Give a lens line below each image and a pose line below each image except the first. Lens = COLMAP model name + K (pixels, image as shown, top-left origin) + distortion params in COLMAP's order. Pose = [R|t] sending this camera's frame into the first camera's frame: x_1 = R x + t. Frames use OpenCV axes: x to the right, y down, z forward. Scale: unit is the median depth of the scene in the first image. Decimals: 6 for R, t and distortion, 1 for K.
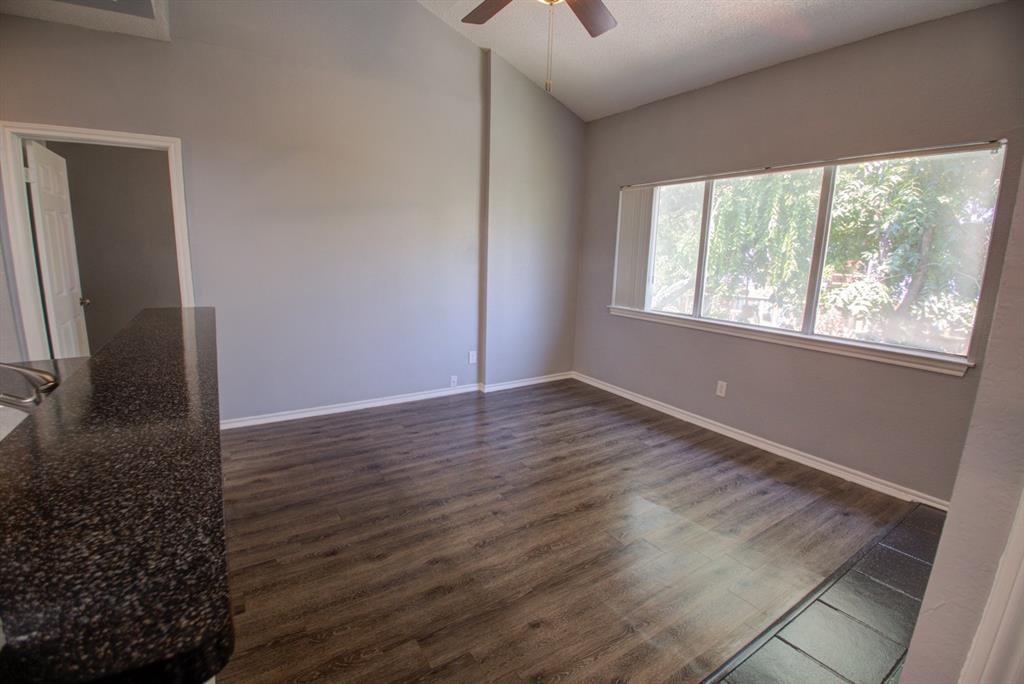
lens RADIAL K [[449.8, 0, 510.5], [0, 449.8, 344.7], [0, 0, 1]] dist [-0.037532, -0.005150]
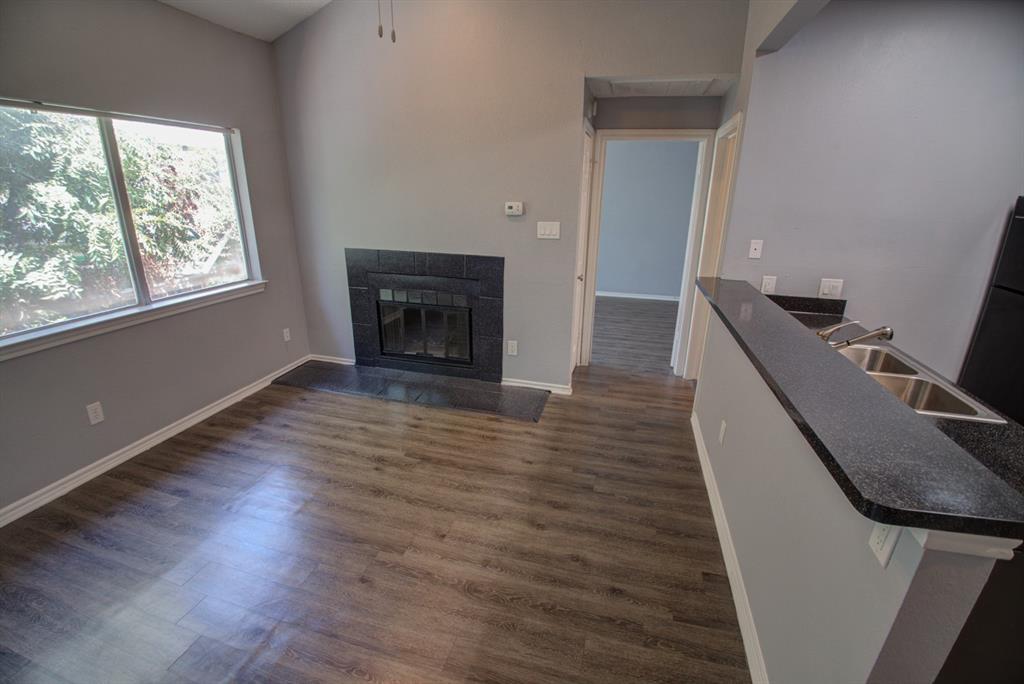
lens RADIAL K [[449.8, 0, 510.5], [0, 449.8, 344.7], [0, 0, 1]] dist [-0.037532, -0.005150]
pose [[-0.673403, -0.267223, 0.689289, -0.594840], [0.113286, 0.884073, 0.453411, -0.328353], [-0.730544, 0.383415, -0.565065, 1.171492]]
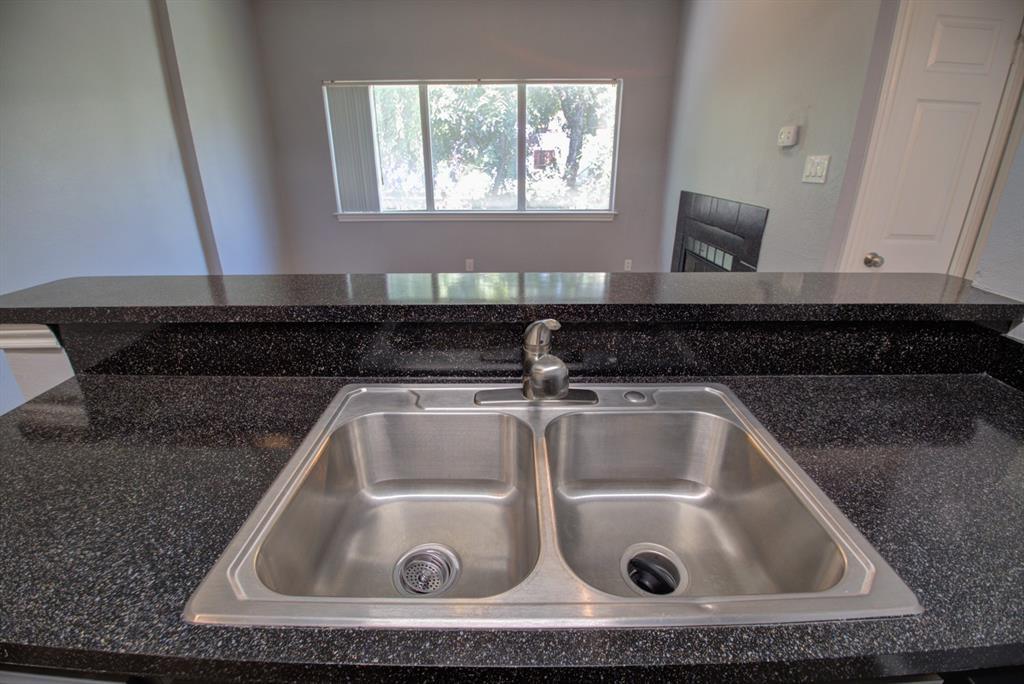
lens RADIAL K [[449.8, 0, 510.5], [0, 449.8, 344.7], [0, 0, 1]] dist [-0.037532, -0.005150]
pose [[0.543280, -0.339752, 0.767734, -0.716792], [0.177190, 0.940260, 0.290715, -0.055565], [-0.820640, -0.021905, 0.571025, 0.239819]]
